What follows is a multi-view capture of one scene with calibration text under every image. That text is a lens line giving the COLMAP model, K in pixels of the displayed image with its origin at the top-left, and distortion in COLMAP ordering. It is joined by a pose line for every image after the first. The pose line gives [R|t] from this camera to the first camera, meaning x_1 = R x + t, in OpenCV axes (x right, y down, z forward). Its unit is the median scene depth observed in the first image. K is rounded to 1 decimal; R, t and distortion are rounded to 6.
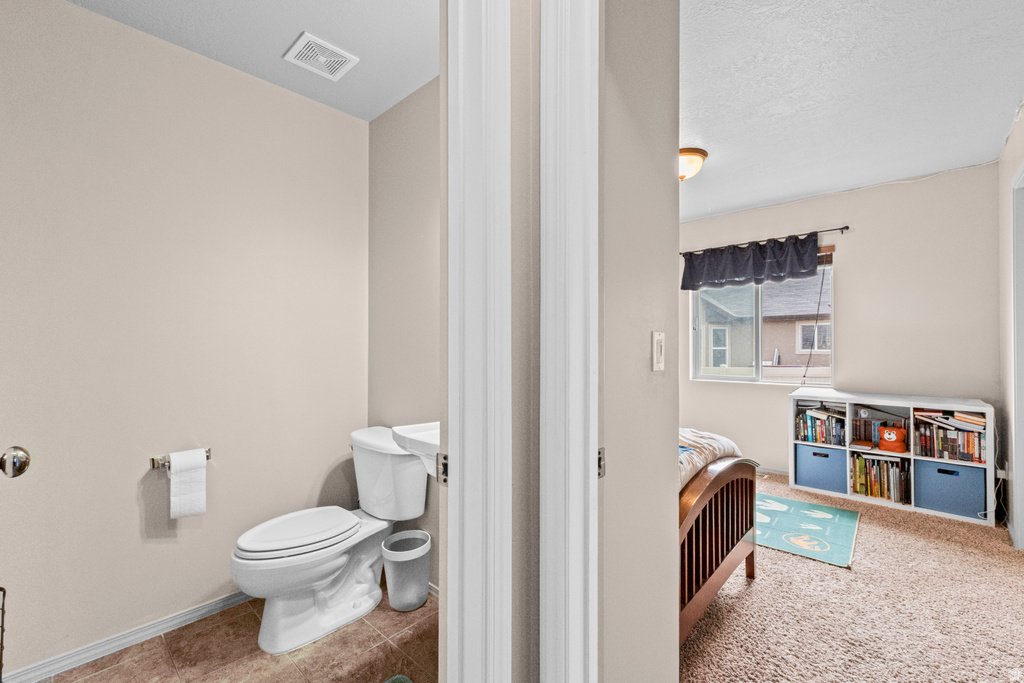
lens RADIAL K [[497.1, 0, 458.3], [0, 497.1, 337.1], [0, 0, 1]] dist [0.002769, -0.000029]
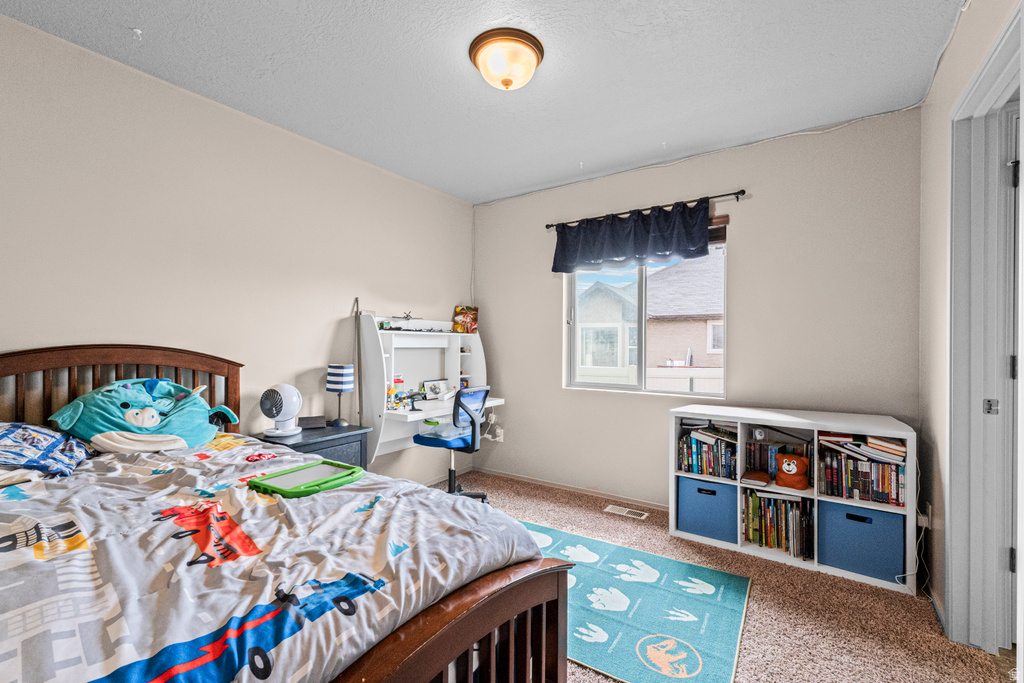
lens RADIAL K [[442.6, 0, 515.8], [0, 442.6, 336.5], [0, 0, 1]] dist [0.005805, 0.000628]
pose [[0.987739, 0.010888, 0.155737, 0.354346], [-0.011281, 0.999935, 0.001643, 0.005988], [-0.155709, -0.003380, 0.987797, 0.405913]]
